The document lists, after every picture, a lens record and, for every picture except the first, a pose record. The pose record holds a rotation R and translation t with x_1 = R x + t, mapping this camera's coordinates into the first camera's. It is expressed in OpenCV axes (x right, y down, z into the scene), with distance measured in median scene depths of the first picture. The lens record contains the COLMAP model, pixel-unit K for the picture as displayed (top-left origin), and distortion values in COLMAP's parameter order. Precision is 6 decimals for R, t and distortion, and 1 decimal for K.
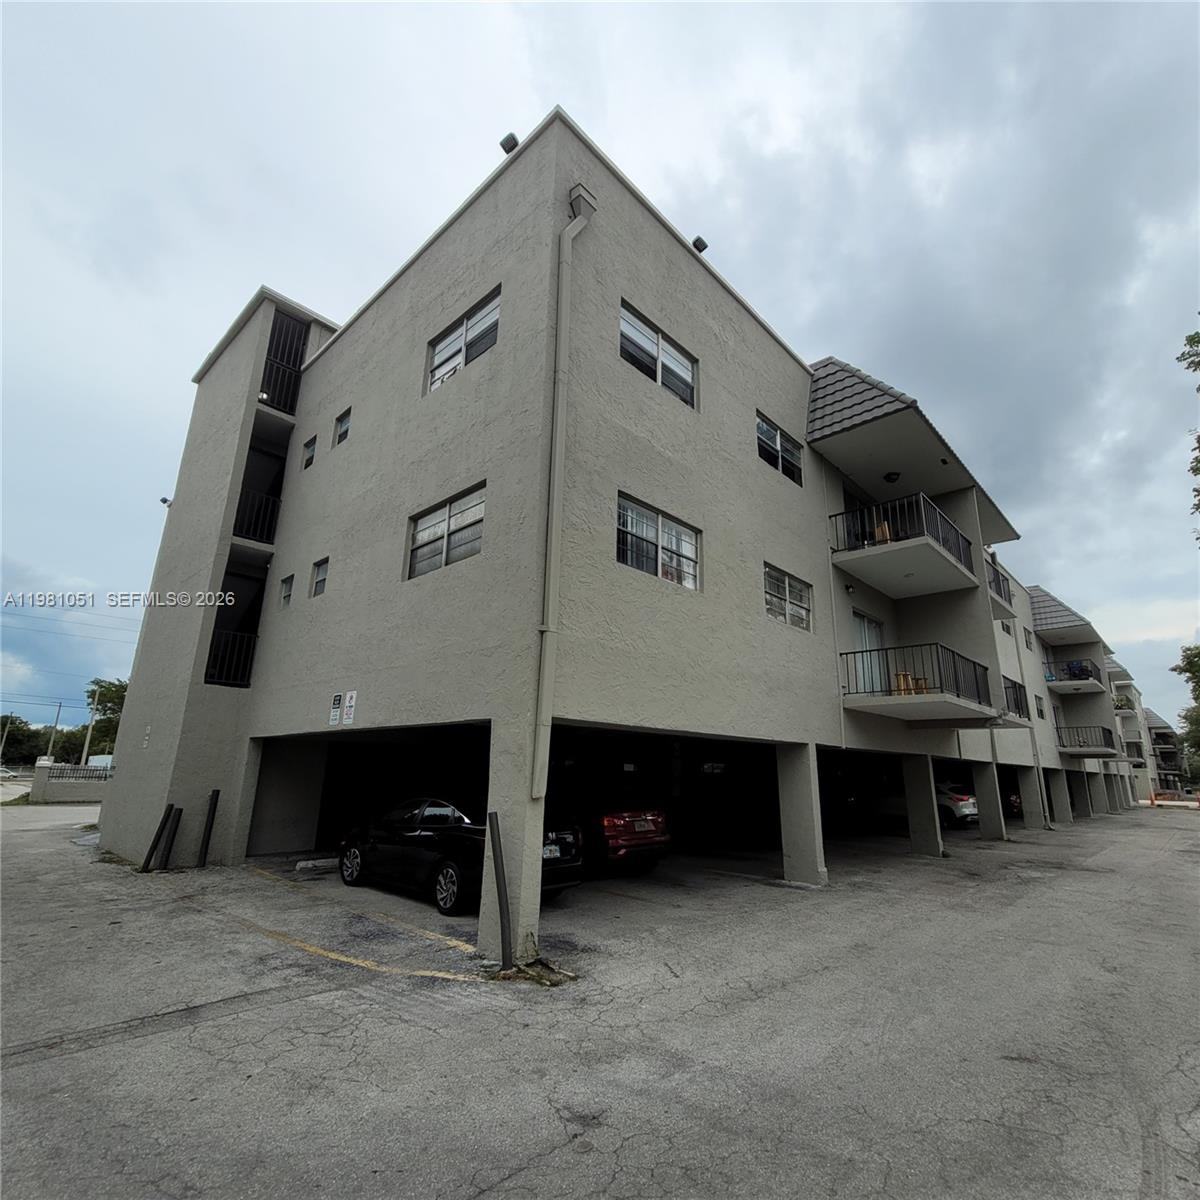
lens RADIAL K [[625.6, 0, 600.5], [0, 625.6, 602.8], [0, 0, 1]] dist [0.003086, 0.000328]
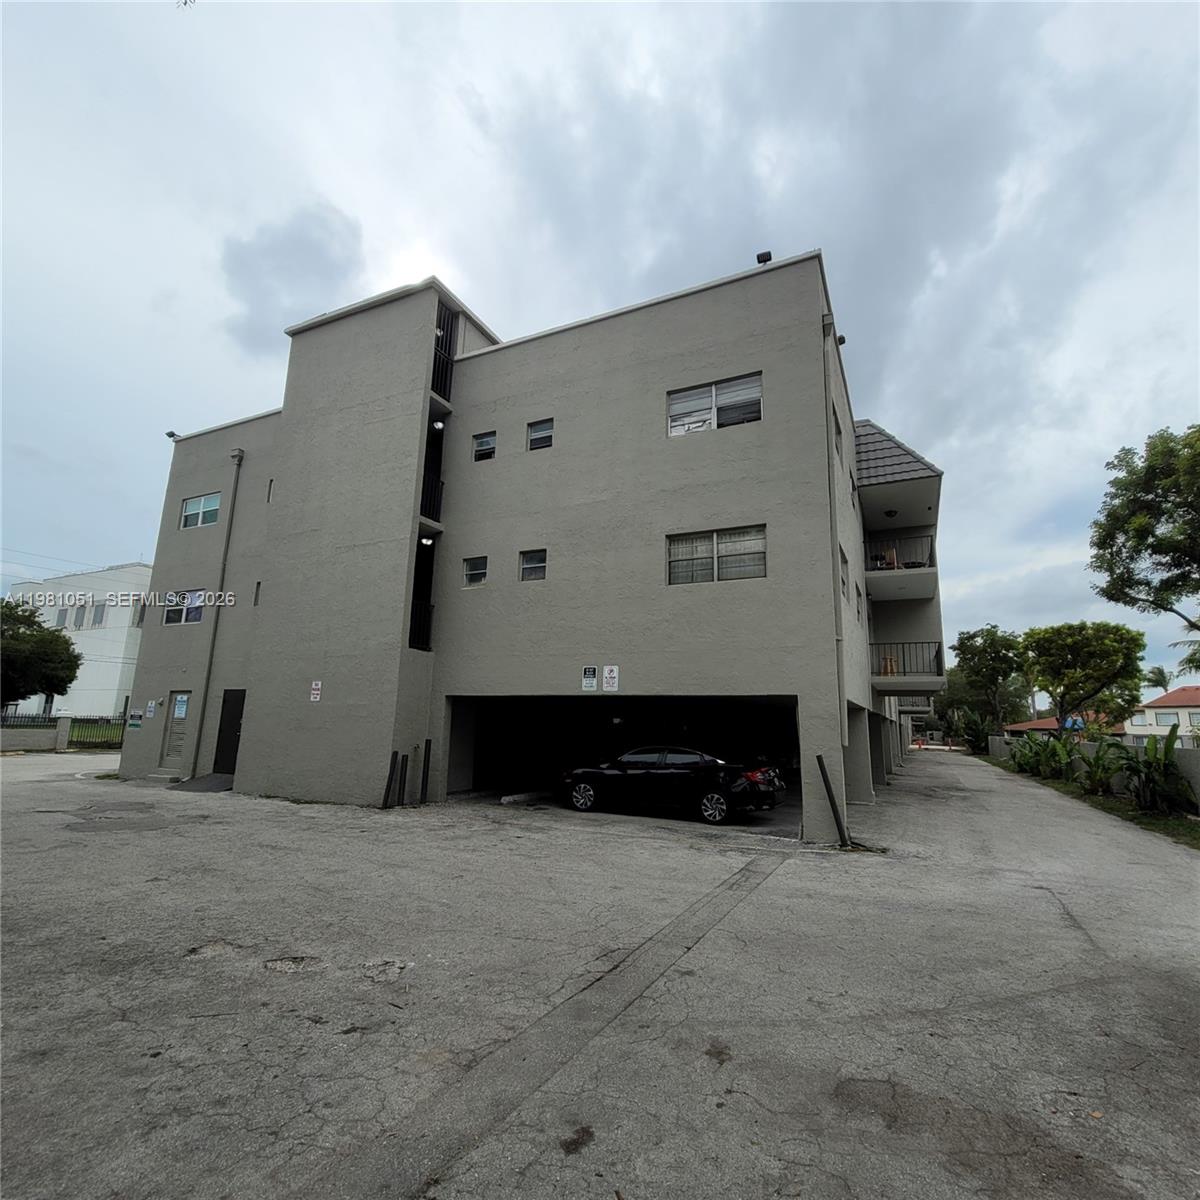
lens RADIAL K [[625.6, 0, 604.1], [0, 625.6, 603.7], [0, 0, 1]] dist [0.003086, 0.000328]
pose [[0.956894, 0.061174, 0.283921, -0.652853], [-0.084014, 0.994075, 0.068964, -0.061569], [-0.278020, -0.089845, 0.956364, -0.185237]]
